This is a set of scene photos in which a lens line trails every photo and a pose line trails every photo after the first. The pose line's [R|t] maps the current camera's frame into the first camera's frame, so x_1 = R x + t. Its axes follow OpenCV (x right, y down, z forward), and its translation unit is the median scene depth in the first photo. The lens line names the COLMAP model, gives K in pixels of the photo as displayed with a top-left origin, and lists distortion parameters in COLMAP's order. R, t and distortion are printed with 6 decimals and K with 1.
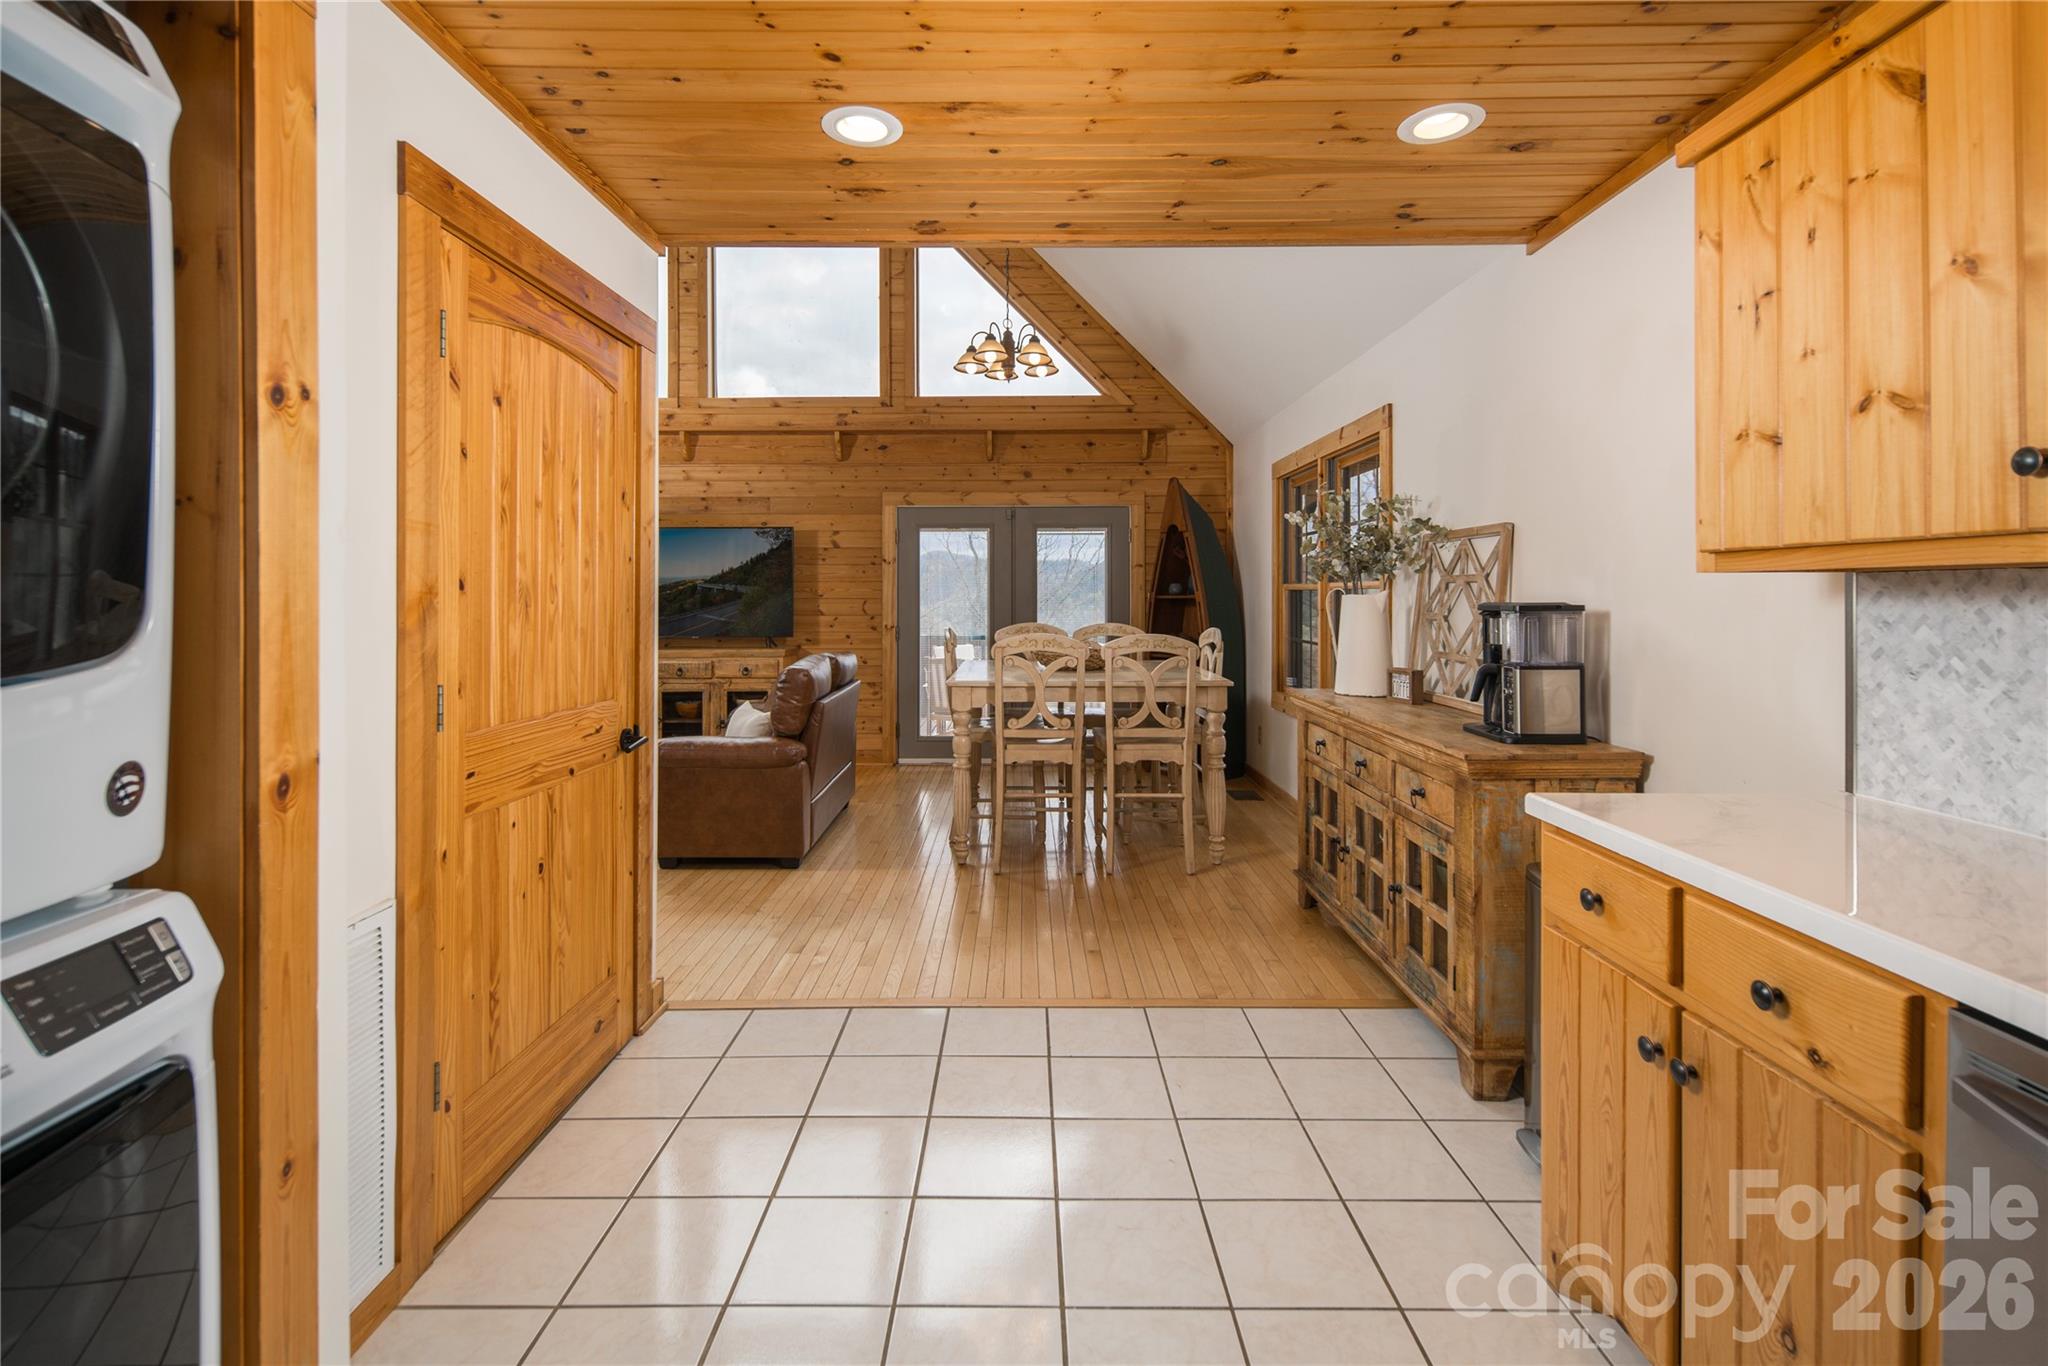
lens RADIAL K [[960.8, 0, 1032.8], [0, 960.8, 584.5], [0, 0, 1]] dist [0.001065, -0.000207]
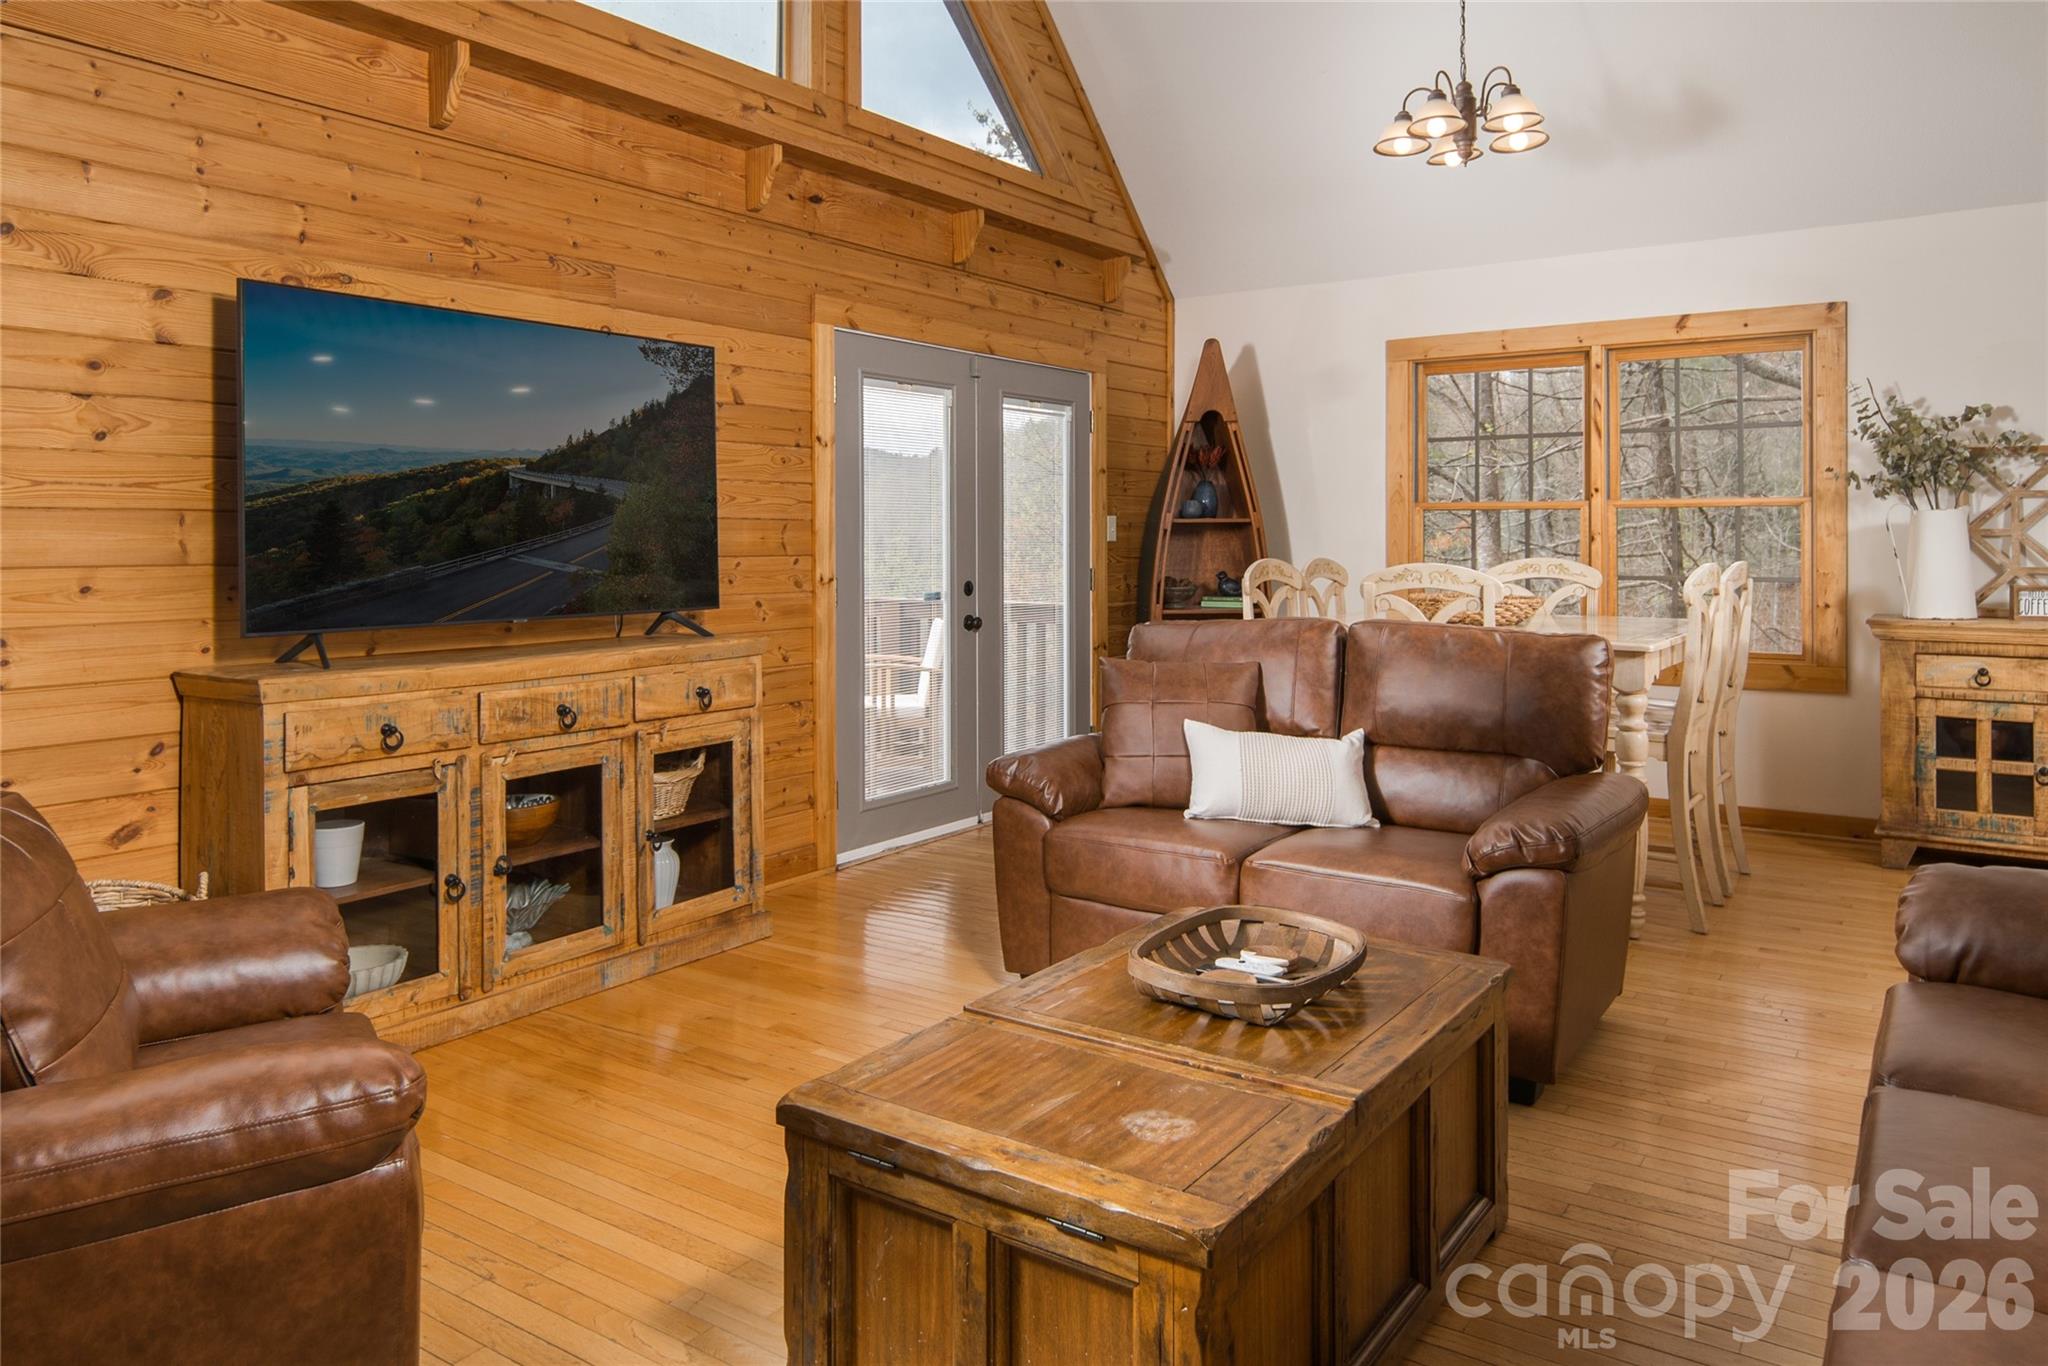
lens RADIAL K [[1390.6, 0, 1023.6], [0, 1390.6, 534.3], [0, 0, 1]] dist [-0.005097, 0.009869]
pose [[0.551025, 0.003658, 0.834481, -0.678780], [-0.005776, 0.999983, -0.000570, 0.021794], [-0.834469, -0.004506, 0.551037, 0.550342]]
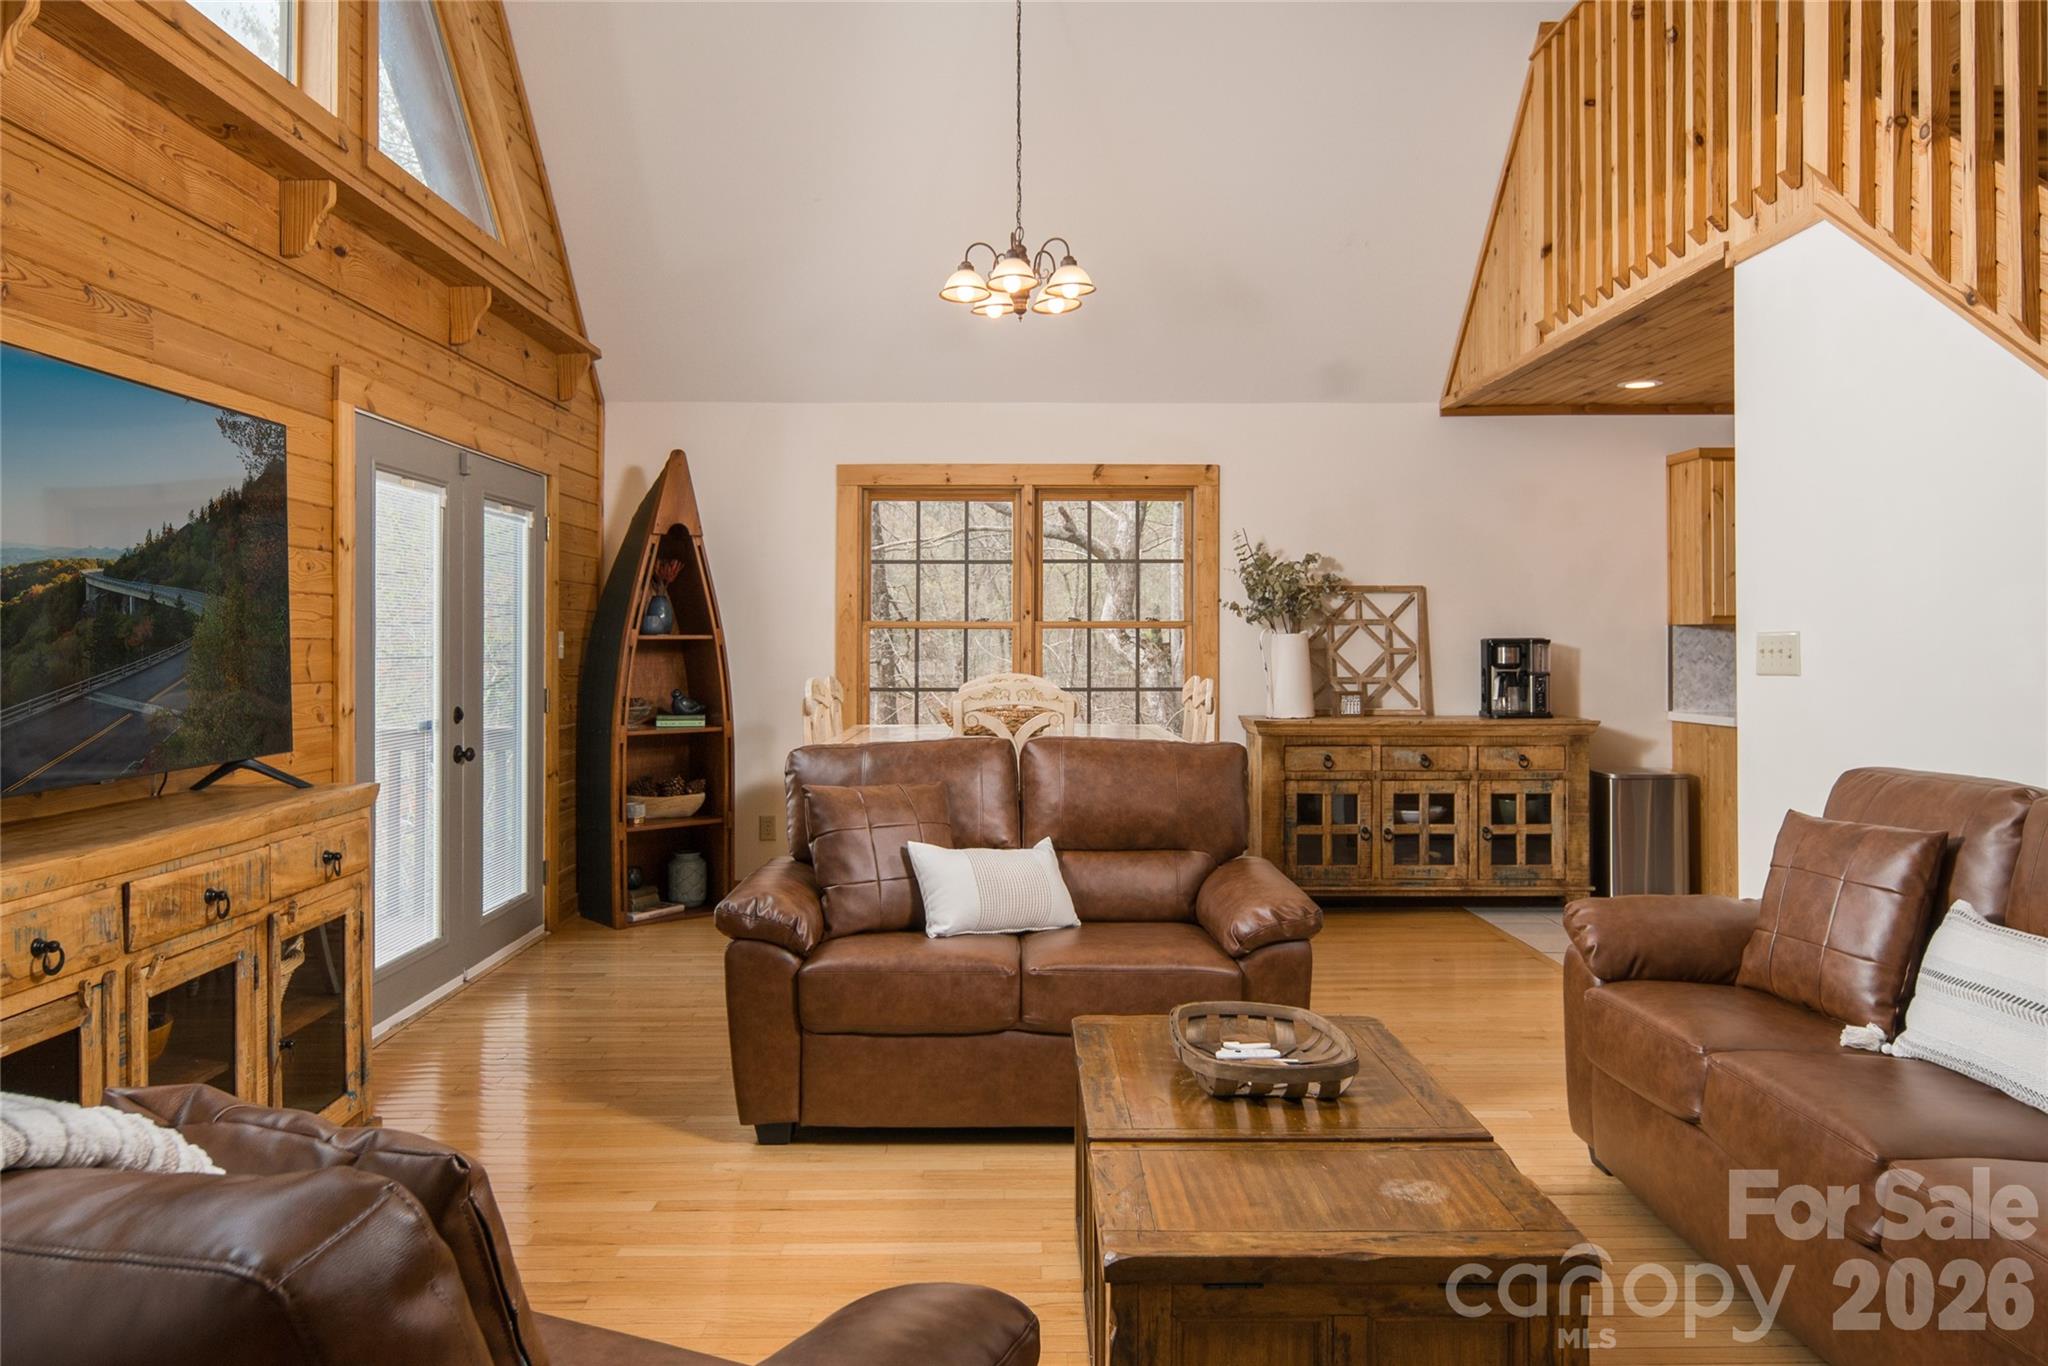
lens RADIAL K [[1390.6, 0, 1041.4], [0, 1390.6, 635.7], [0, 0, 1]] dist [-0.005097, 0.009869]
pose [[-0.032491, 0.008400, 0.999437, -0.739987], [-0.006685, 0.999940, -0.008622, 0.016487], [-0.999450, -0.006961, -0.032433, 0.748454]]
